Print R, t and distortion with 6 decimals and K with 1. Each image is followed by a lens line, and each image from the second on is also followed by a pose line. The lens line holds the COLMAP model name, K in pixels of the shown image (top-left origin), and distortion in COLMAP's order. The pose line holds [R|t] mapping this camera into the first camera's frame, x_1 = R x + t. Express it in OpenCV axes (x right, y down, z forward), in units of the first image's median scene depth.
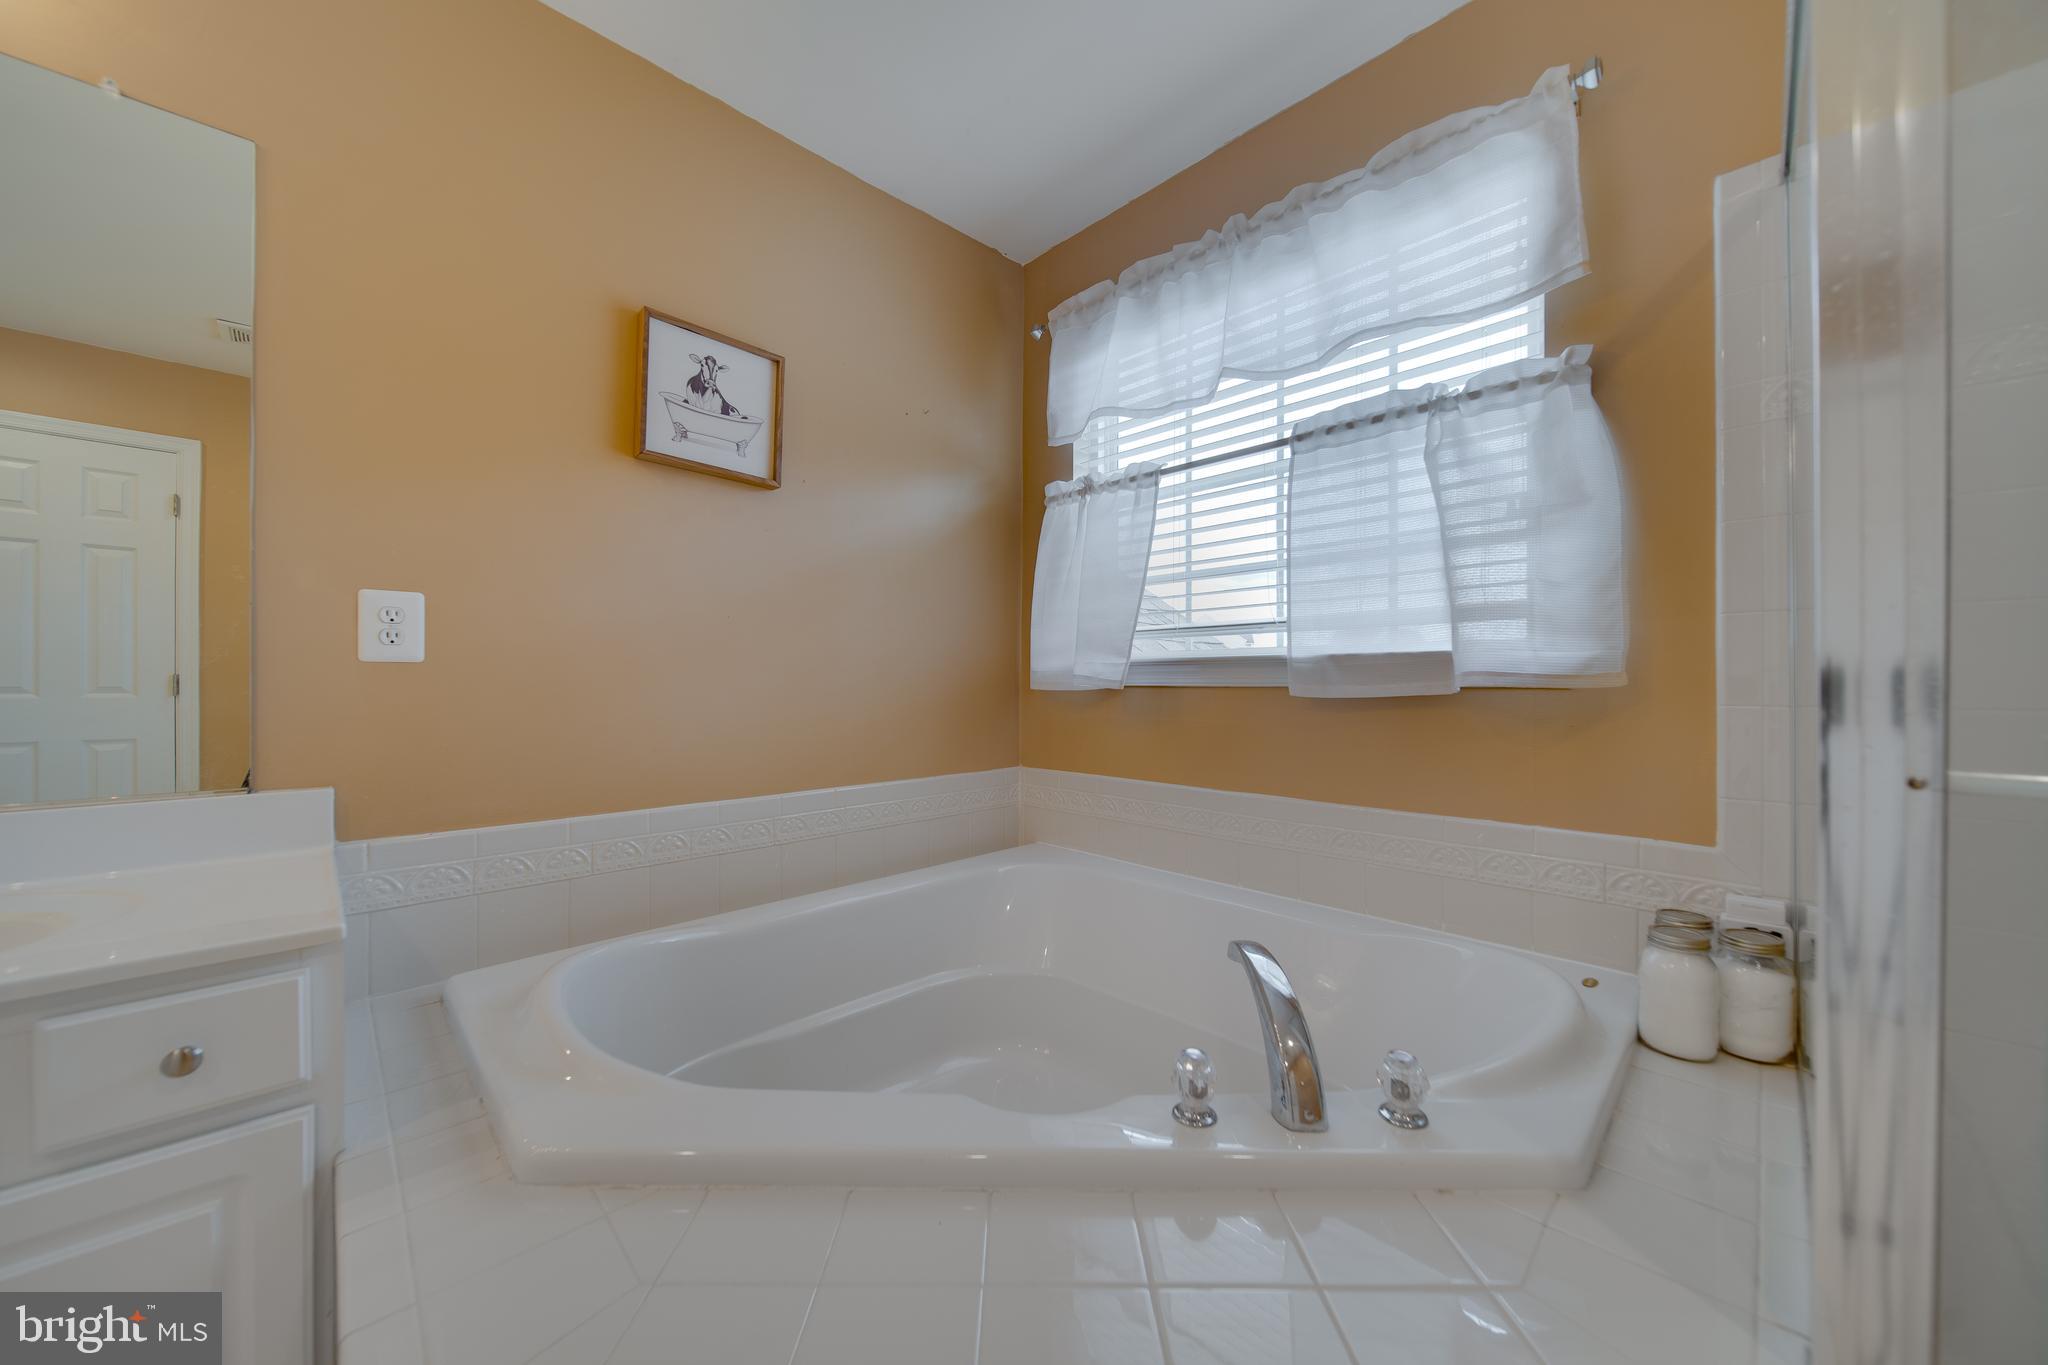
lens RADIAL K [[725.3, 0, 1019.2], [0, 725.3, 679.7], [0, 0, 1]] dist [-0.004972, -0.000266]
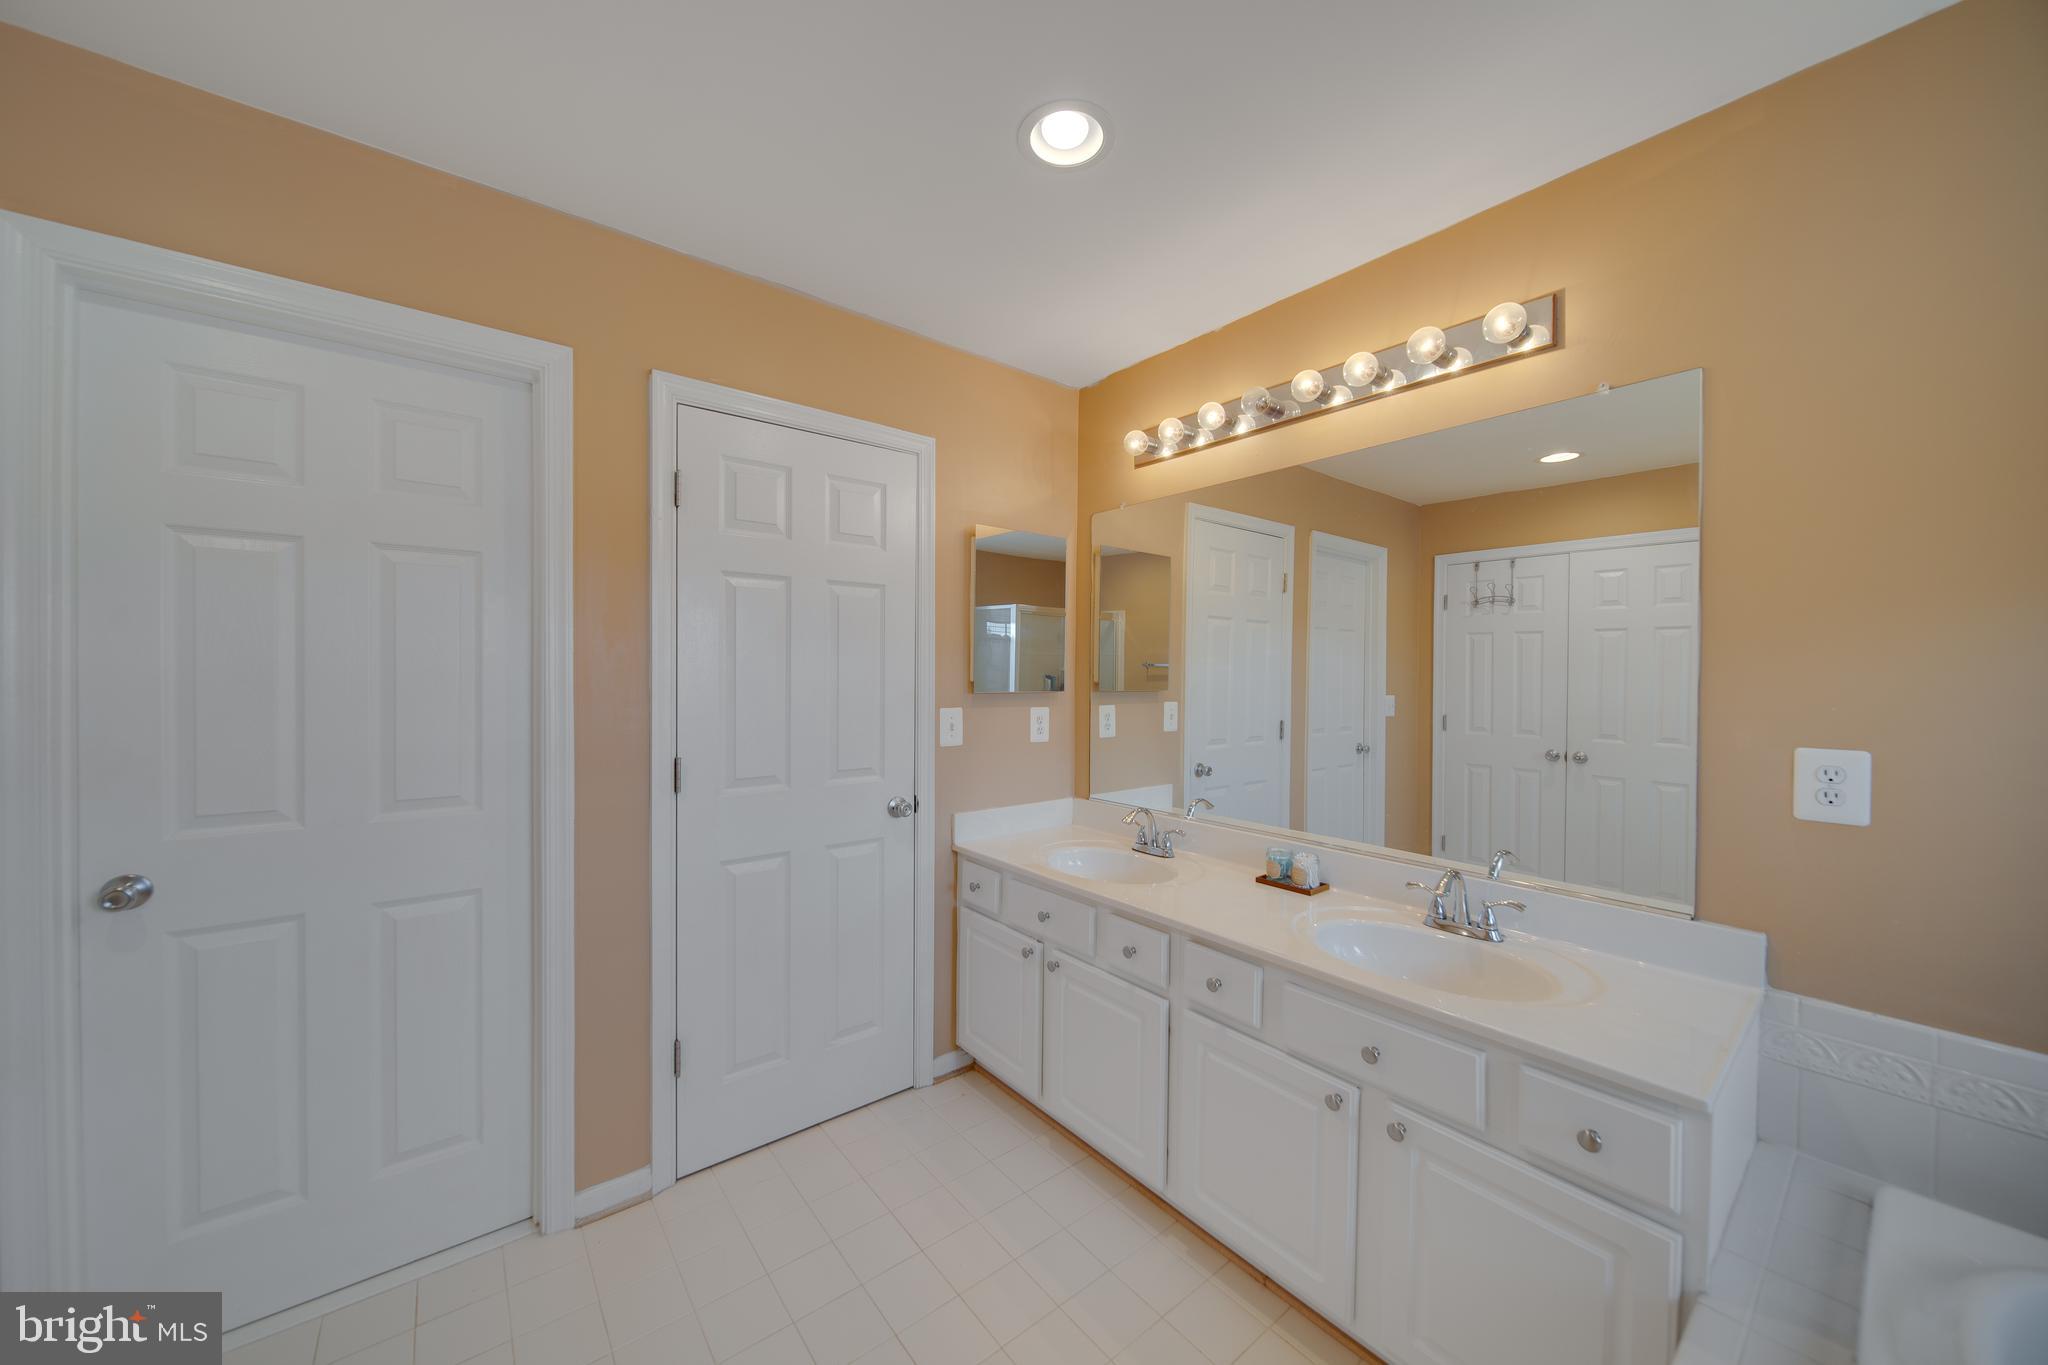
lens RADIAL K [[725.3, 0, 1019.2], [0, 725.3, 679.7], [0, 0, 1]] dist [-0.004972, -0.000266]
pose [[-0.102550, 0.007501, -0.994700, 0.167938], [-0.004014, 0.999960, 0.007955, -0.178451], [0.994720, 0.004808, -0.102516, 0.009537]]
